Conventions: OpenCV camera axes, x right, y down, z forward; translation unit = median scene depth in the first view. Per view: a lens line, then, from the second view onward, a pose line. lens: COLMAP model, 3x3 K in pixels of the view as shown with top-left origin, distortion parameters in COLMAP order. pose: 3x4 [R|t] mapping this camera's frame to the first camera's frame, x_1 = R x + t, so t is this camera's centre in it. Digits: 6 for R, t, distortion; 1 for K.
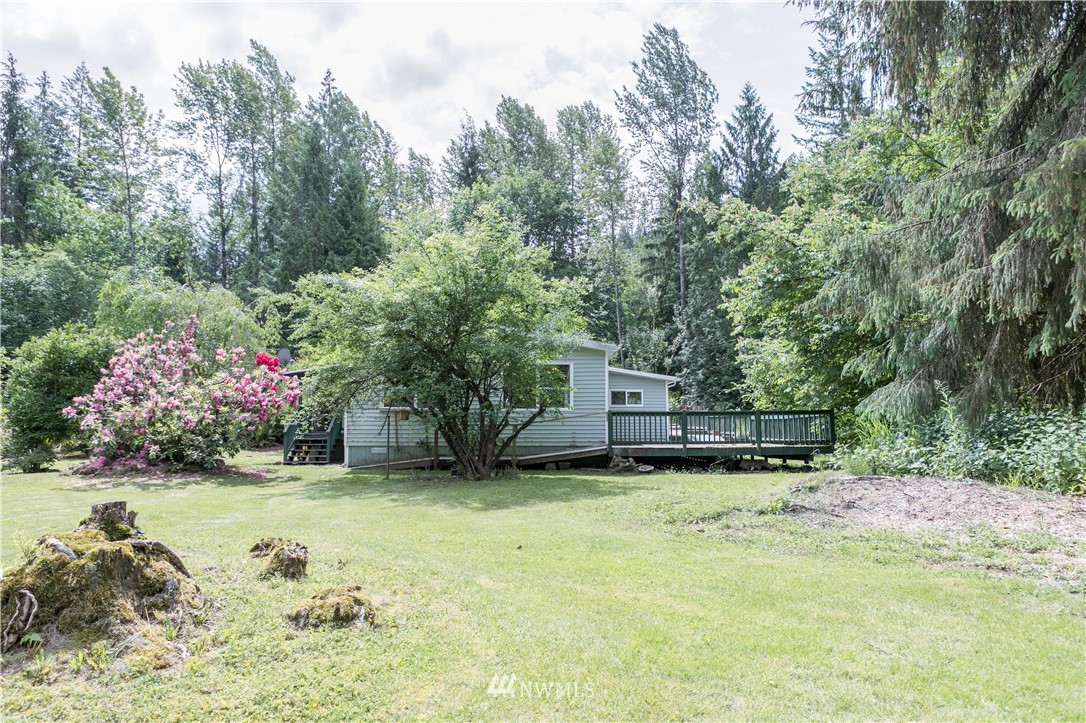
lens RADIAL K [[726.3, 0, 543.0], [0, 726.3, 361.5], [0, 0, 1]] dist [0.000068, -0.000106]
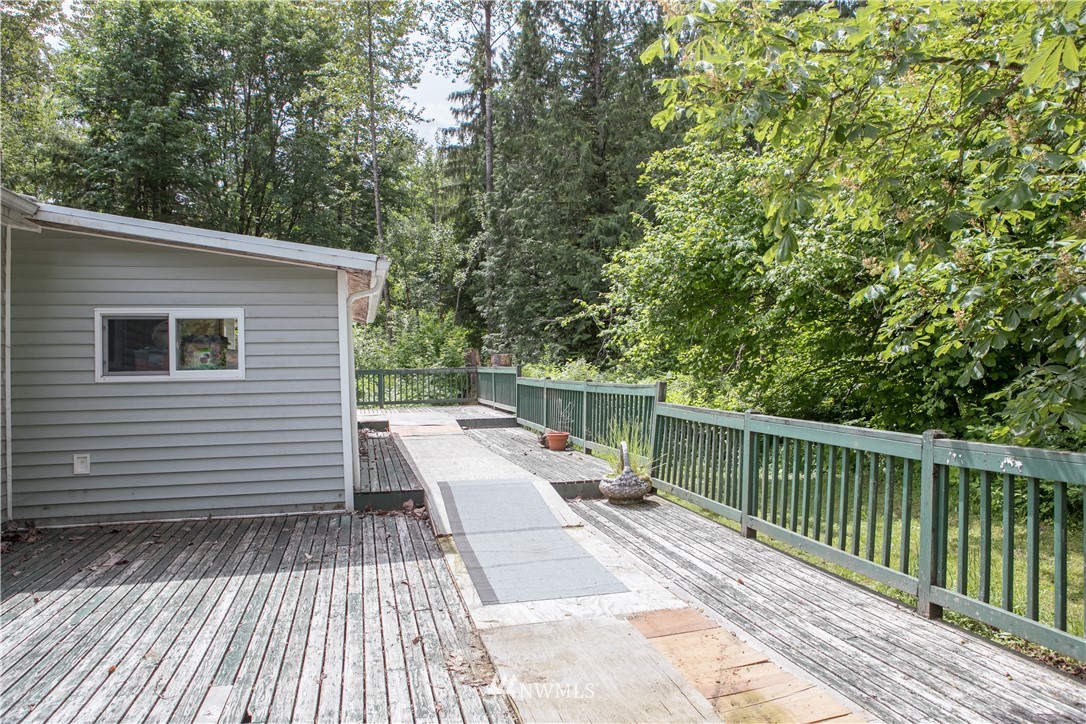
lens RADIAL K [[726.3, 0, 543.0], [0, 726.3, 362.0], [0, 0, 1]] dist [0.000068, -0.000106]
pose [[0.969900, -0.022406, 0.242471, 0.090653], [0.001990, 0.996454, 0.084121, 0.019560], [-0.243496, -0.081106, 0.966505, 0.393567]]
